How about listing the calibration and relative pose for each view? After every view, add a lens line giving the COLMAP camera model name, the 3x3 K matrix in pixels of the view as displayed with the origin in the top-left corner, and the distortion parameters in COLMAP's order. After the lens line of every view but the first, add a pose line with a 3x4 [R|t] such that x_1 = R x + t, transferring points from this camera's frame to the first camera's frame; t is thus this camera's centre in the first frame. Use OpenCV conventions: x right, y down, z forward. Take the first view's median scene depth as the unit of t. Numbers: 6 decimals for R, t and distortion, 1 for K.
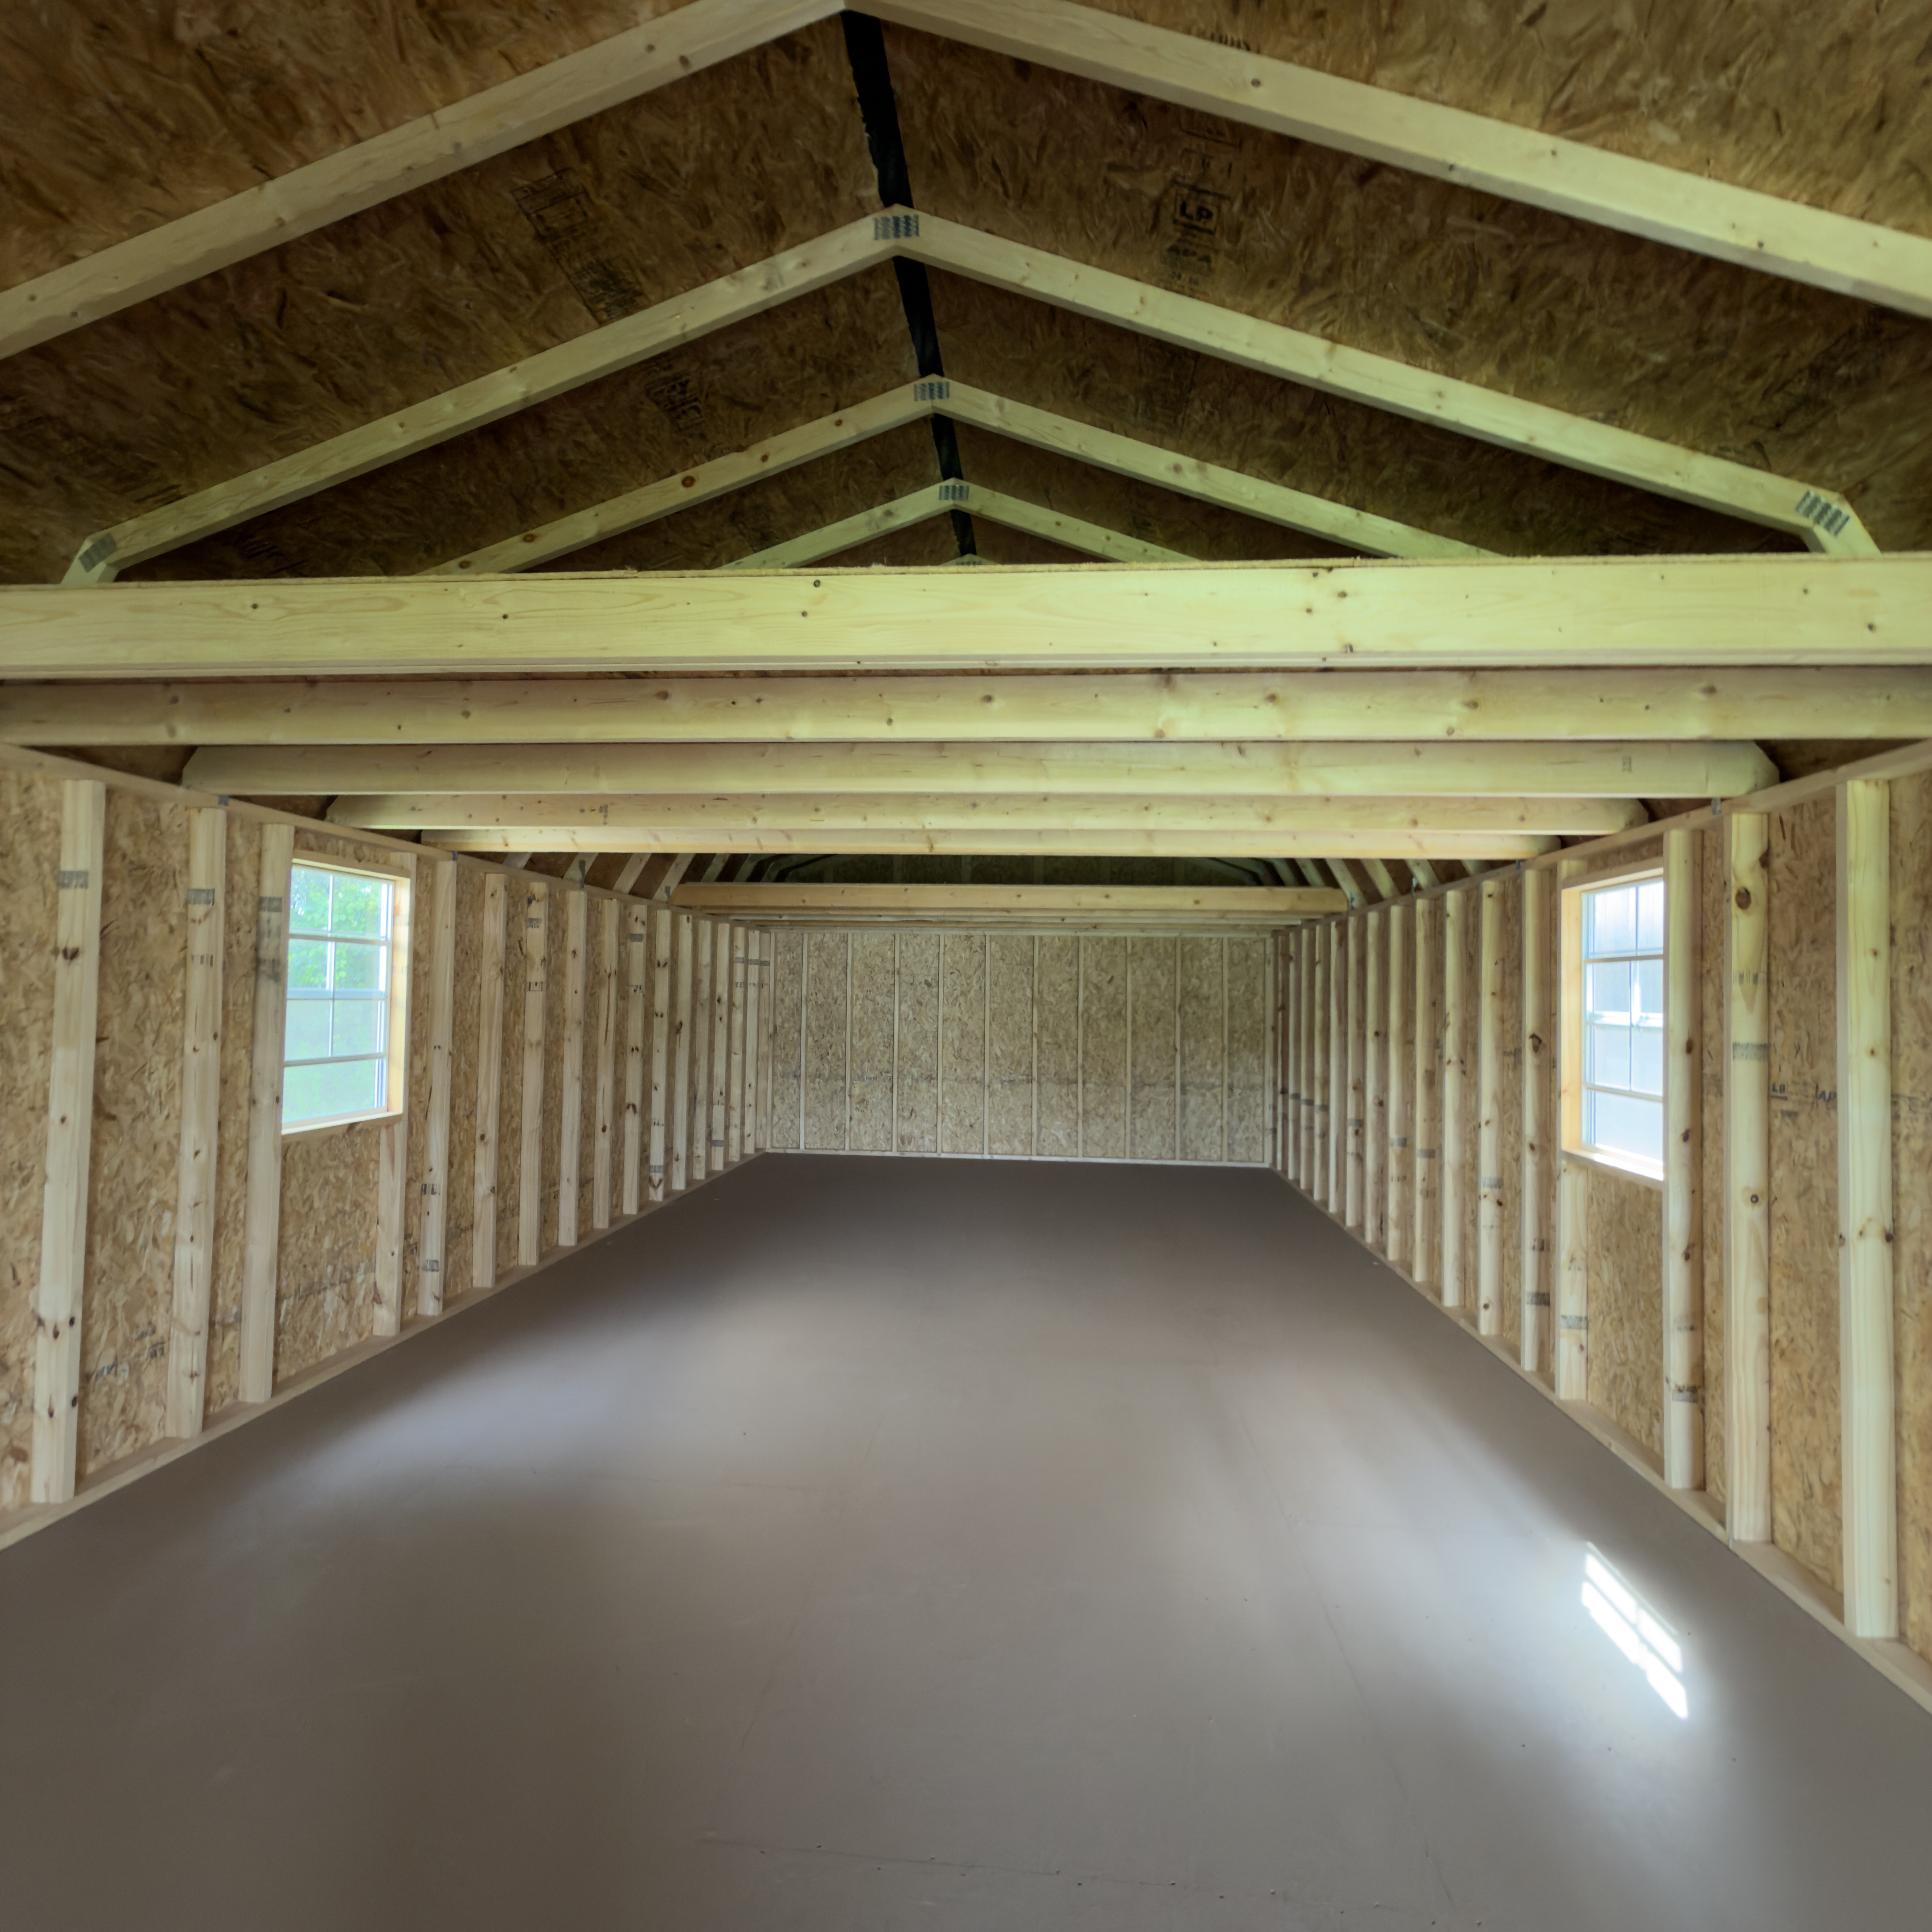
lens RADIAL K [[1025.3, 0, 967.9], [0, 1025.3, 963.1], [0, 0, 1]] dist [0.001968, -0.000343]
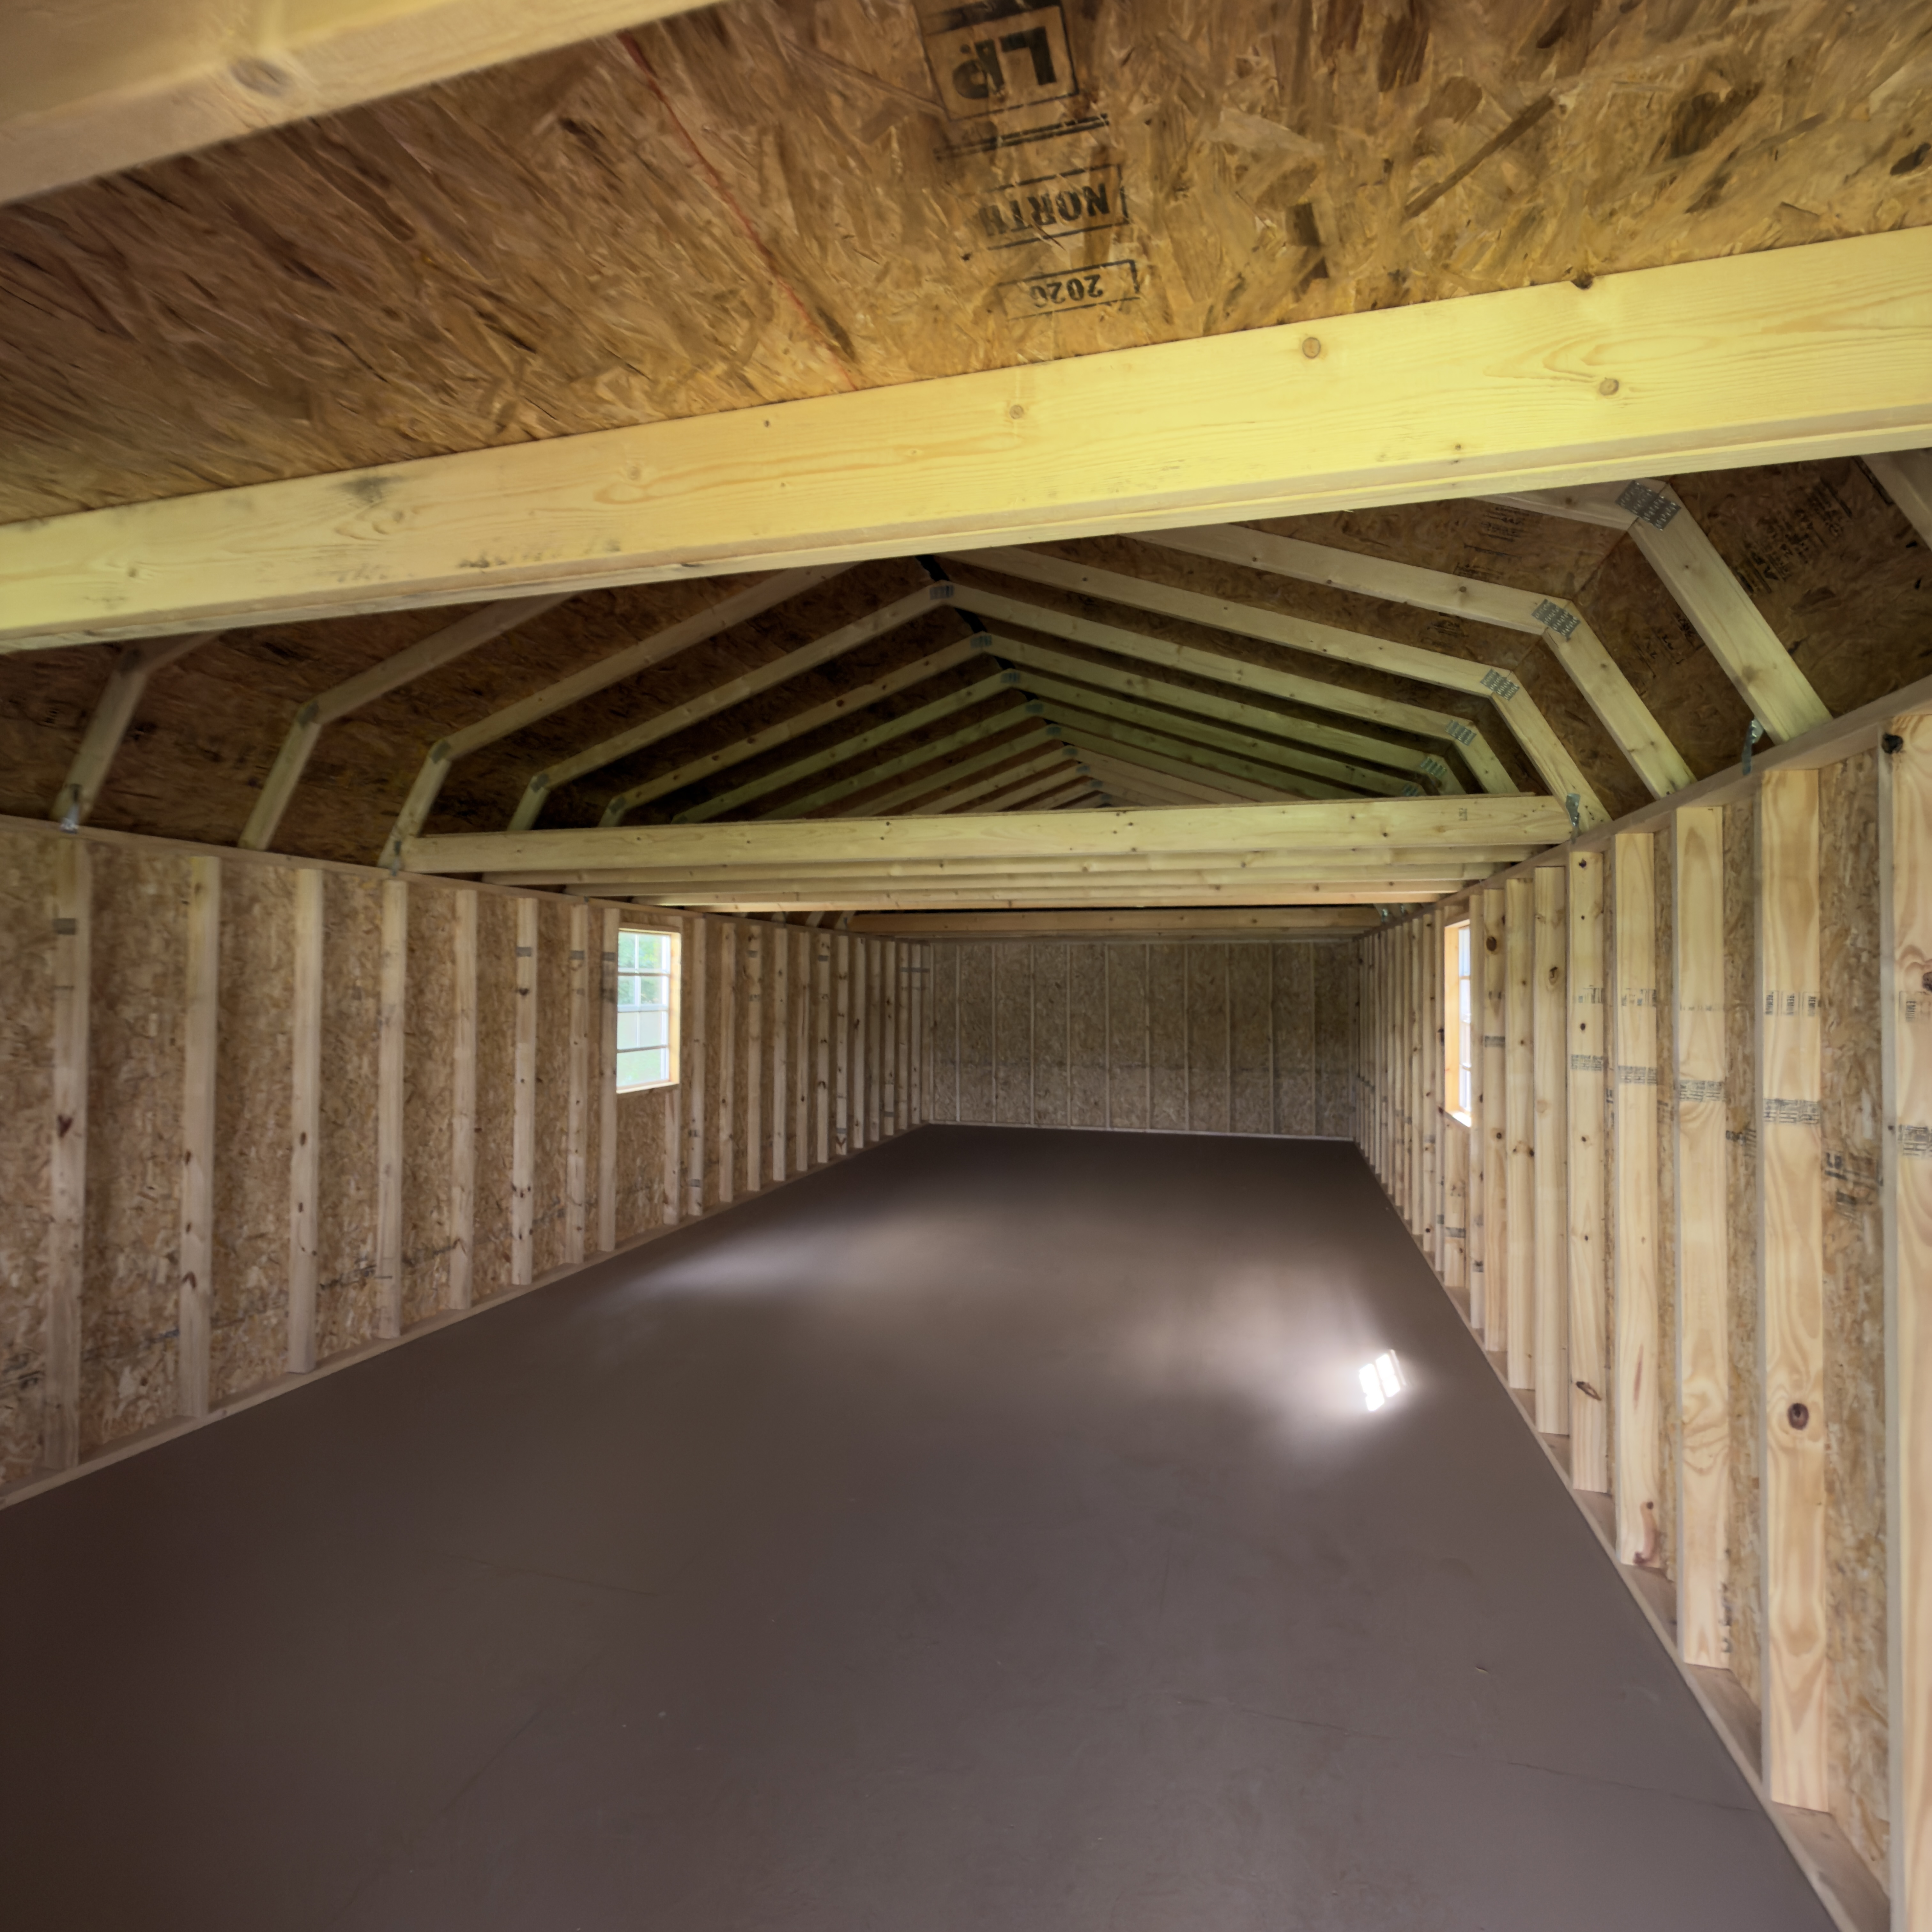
lens RADIAL K [[1025.3, 0, 970.9], [0, 1025.3, 953.6], [0, 0, 1]] dist [0.001968, -0.000343]
pose [[0.983531, -0.018246, -0.179817, 0.169591], [0.018495, 0.999829, -0.000295, -0.041345], [0.179792, -0.003035, 0.983700, -0.448455]]
